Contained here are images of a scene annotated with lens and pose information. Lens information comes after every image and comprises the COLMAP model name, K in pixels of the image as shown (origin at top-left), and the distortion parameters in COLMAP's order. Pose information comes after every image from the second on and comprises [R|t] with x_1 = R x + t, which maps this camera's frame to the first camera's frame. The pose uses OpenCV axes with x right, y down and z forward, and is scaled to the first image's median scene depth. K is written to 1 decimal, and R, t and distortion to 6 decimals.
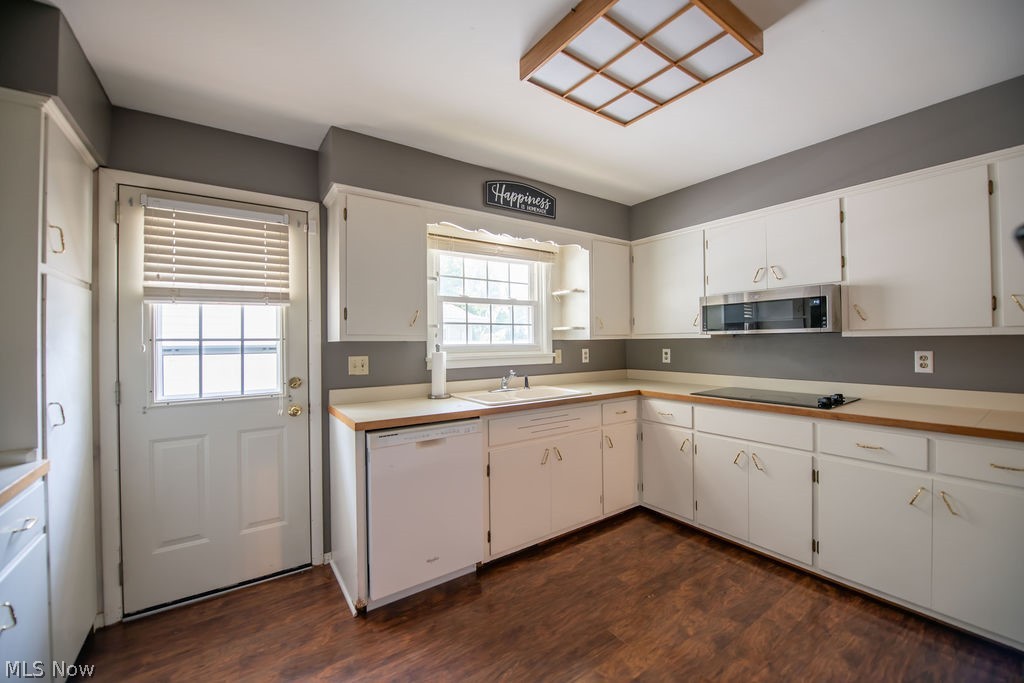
lens RADIAL K [[406.4, 0, 514.5], [0, 406.4, 337.9], [0, 0, 1]] dist [-0.015676, -0.002489]
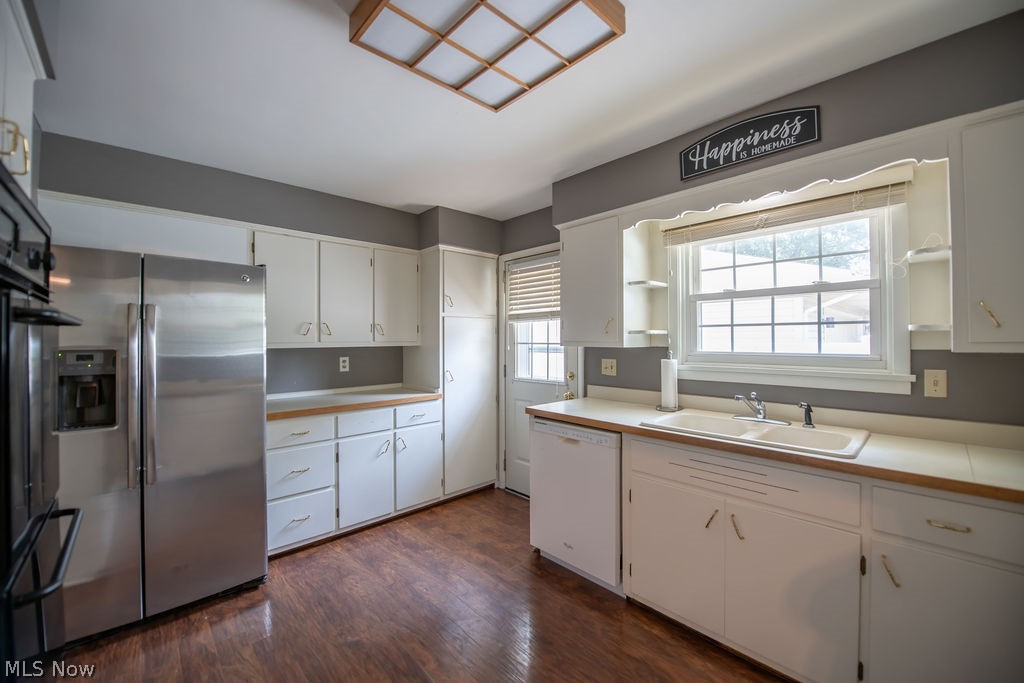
lens RADIAL K [[406.4, 0, 513.3], [0, 406.4, 338.6], [0, 0, 1]] dist [-0.015676, -0.002489]
pose [[0.140336, 0.007002, -0.990079, 0.817902], [0.009230, 0.999922, 0.008380, -0.028400], [0.990061, -0.010315, 0.140261, 0.658882]]
